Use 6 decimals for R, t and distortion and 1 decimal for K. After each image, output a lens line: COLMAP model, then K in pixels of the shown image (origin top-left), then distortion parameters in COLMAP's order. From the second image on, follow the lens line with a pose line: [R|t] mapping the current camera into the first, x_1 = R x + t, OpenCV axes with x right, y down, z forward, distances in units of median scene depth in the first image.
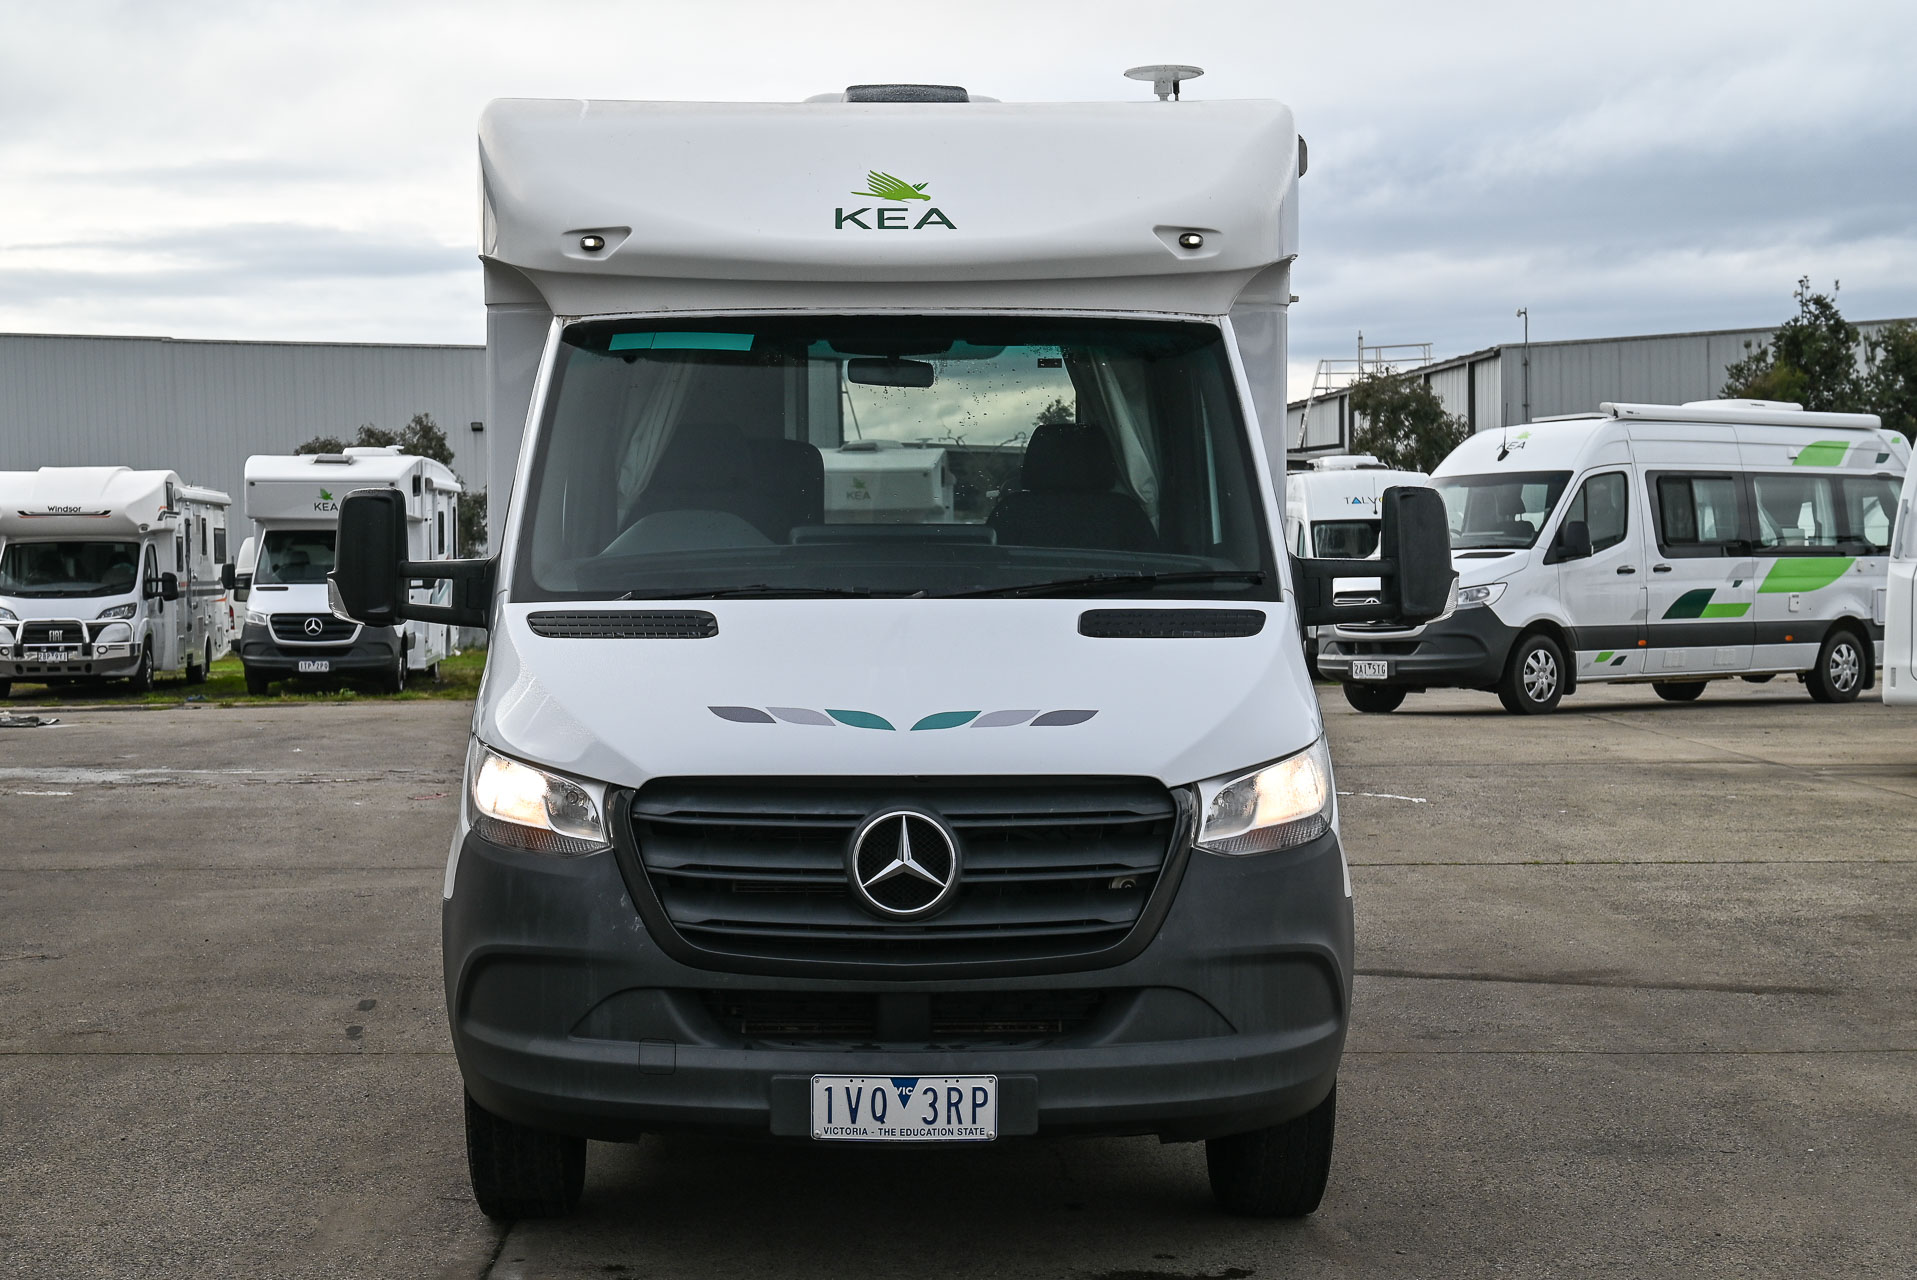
lens RADIAL K [[2983.4, 0, 958.5], [0, 2983.4, 640.0], [0, 0, 1]] dist [-0.007824, 0.003889]
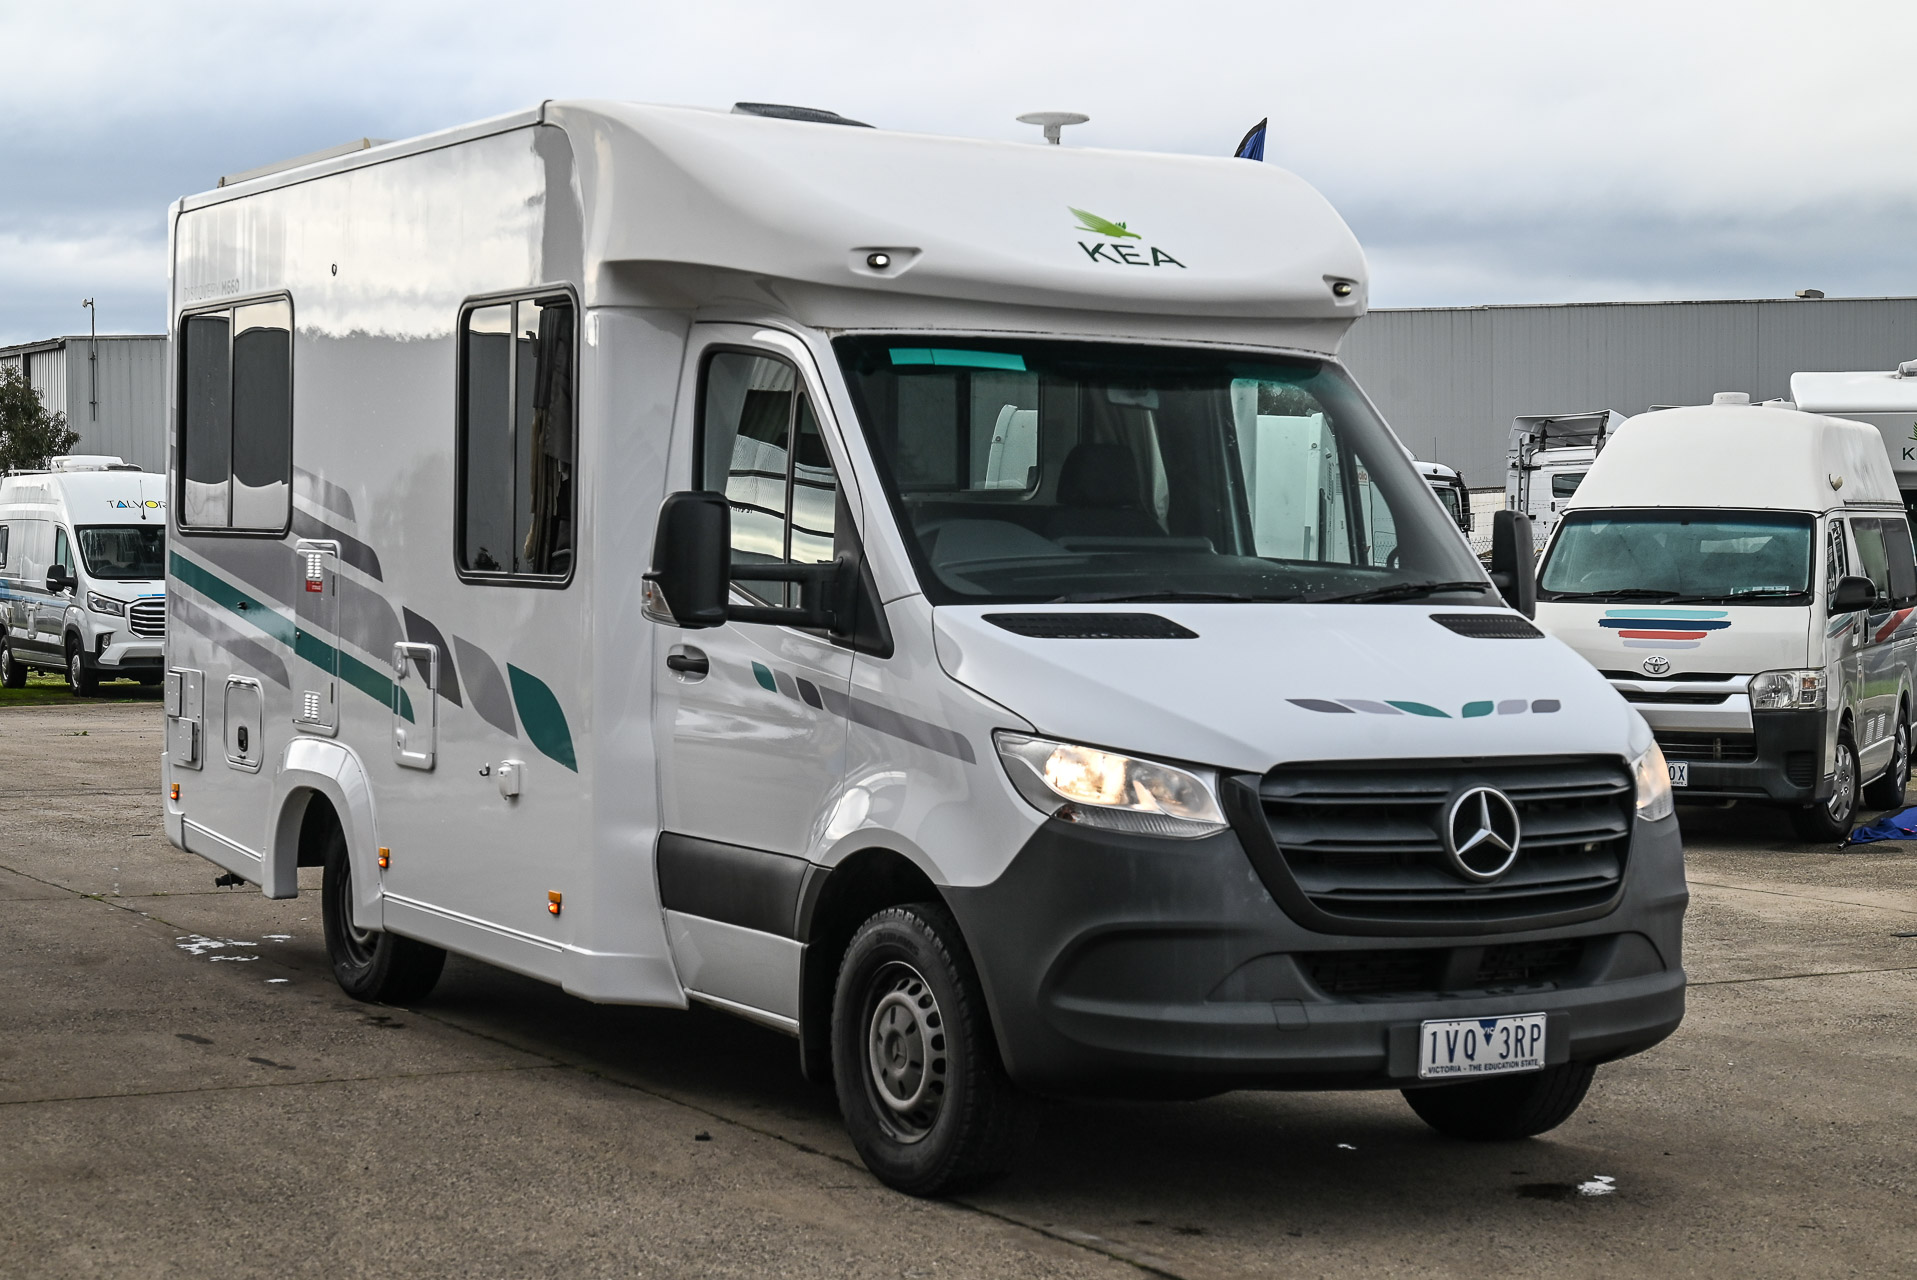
lens RADIAL K [[3171.8, 0, 958.5], [0, 3171.8, 640.0], [0, 0, 1]] dist [0.061723, 0.080489]
pose [[0.869259, 0.000247, 0.494356, -0.792624], [0.002322, 0.999987, -0.004583, 0.005278], [-0.494351, 0.005131, 0.869247, 0.031763]]
